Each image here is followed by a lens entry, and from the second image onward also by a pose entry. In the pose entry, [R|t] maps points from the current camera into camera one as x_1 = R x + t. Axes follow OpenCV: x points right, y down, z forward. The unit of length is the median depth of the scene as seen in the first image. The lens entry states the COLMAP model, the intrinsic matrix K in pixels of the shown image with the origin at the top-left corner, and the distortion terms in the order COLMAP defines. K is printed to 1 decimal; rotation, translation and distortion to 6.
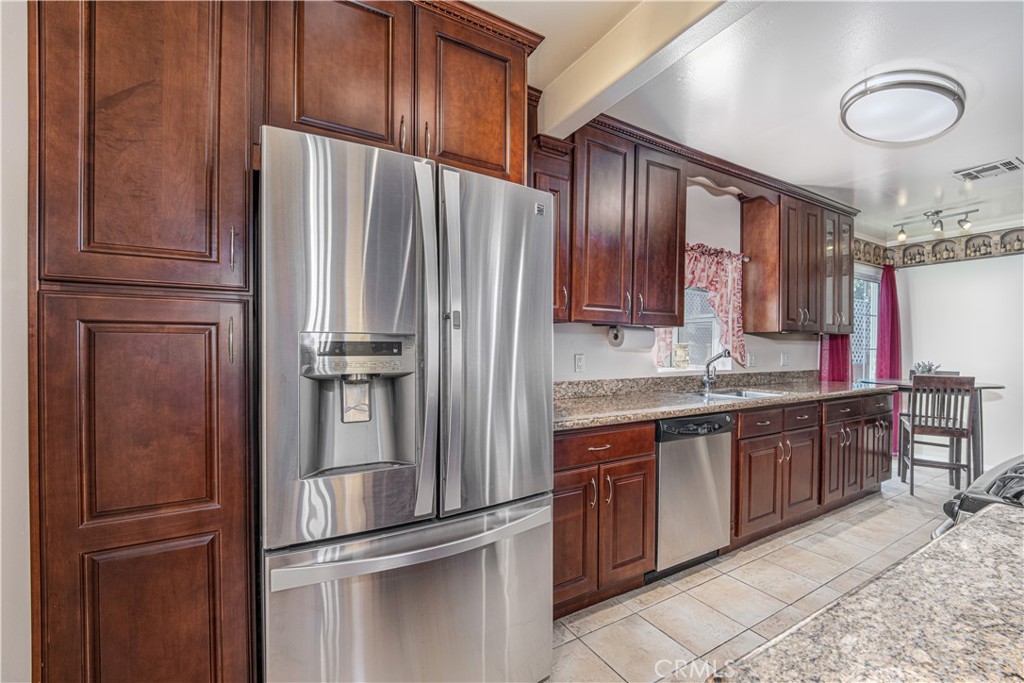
lens RADIAL K [[431.2, 0, 512.0], [0, 431.2, 341.5], [0, 0, 1]] dist [-0.003162, -0.000524]
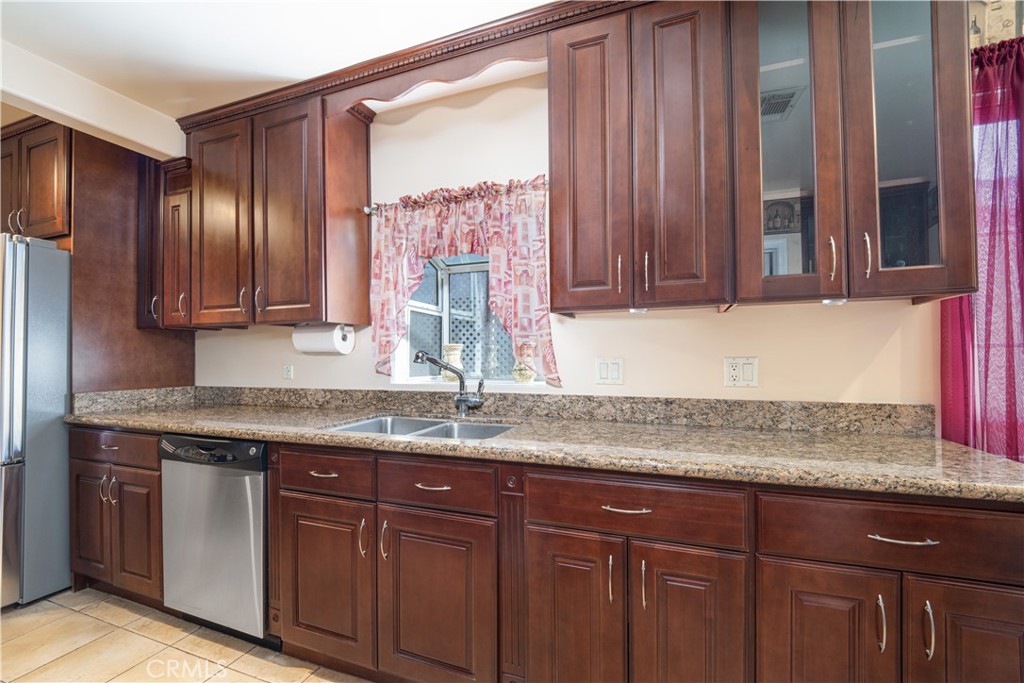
lens RADIAL K [[441.6, 0, 509.8], [0, 441.6, 346.3], [0, 0, 1]] dist [-0.000601, -0.000062]
pose [[0.608633, -0.024731, -0.793067, 1.127834], [0.024078, 0.999629, -0.012693, 0.024572], [0.793087, -0.011370, 0.609003, 0.765121]]
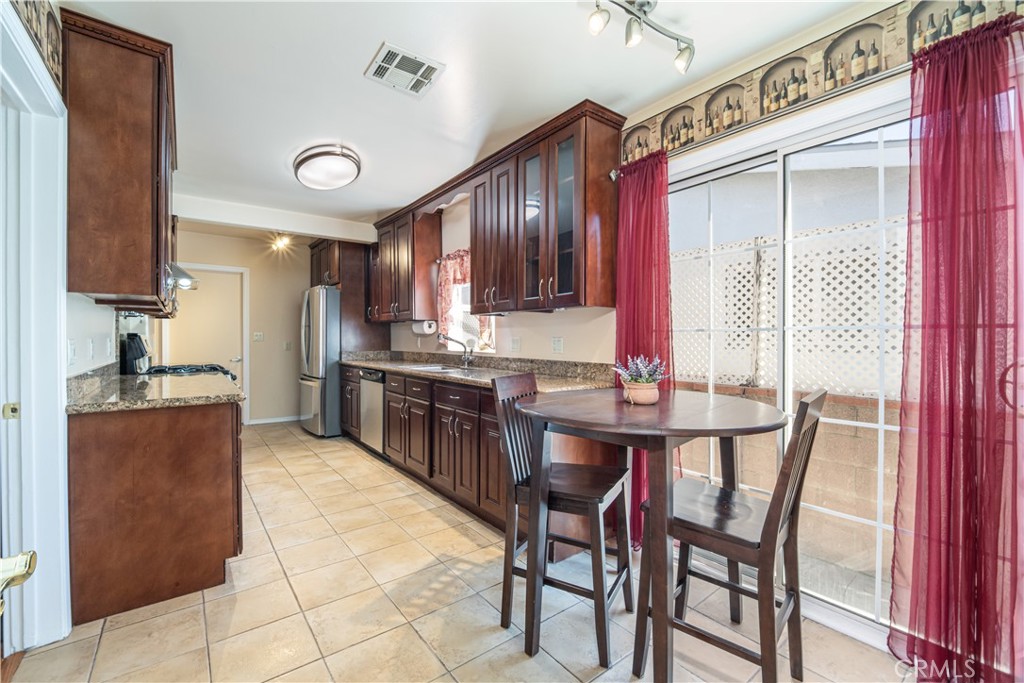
lens RADIAL K [[431.2, 0, 512.0], [0, 431.2, 341.5], [0, 0, 1]] dist [-0.003162, -0.000524]
pose [[0.108394, -0.005580, -0.994092, 1.870069], [0.002884, 0.999982, -0.005298, 0.053660], [0.994104, -0.002293, 0.108408, 1.133273]]
